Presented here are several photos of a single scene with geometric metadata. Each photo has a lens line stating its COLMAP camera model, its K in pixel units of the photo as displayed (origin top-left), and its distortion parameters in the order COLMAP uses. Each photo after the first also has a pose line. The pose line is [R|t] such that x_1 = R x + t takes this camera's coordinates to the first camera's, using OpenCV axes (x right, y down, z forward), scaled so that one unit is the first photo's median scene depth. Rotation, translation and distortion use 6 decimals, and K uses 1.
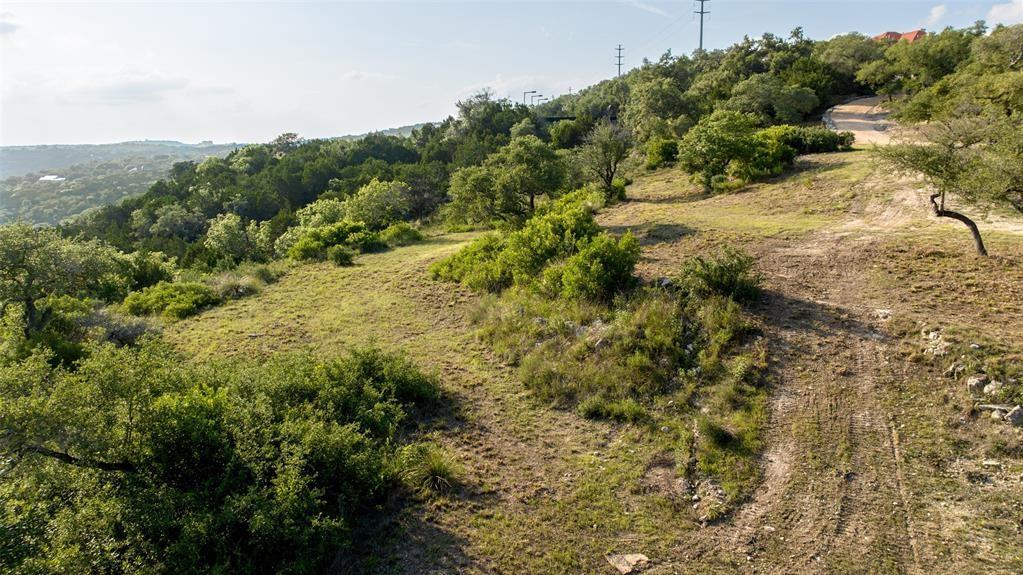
lens RADIAL K [[739.4, 0, 516.3], [0, 739.4, 286.7], [0, 0, 1]] dist [-0.014610, 0.022375]
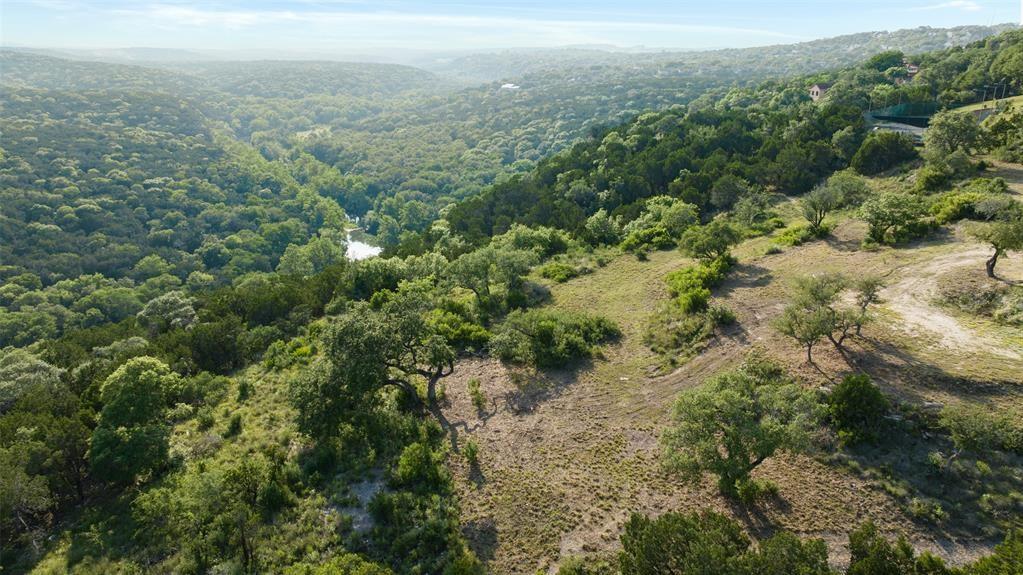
lens RADIAL K [[739.4, 0, 511.5], [0, 739.4, 286.7], [0, 0, 1]] dist [-0.014610, 0.022375]
pose [[0.849913, 0.174436, -0.497213, 0.407555], [-0.112006, 0.981858, 0.153004, -0.191415], [0.514881, -0.074350, 0.854031, -0.762391]]
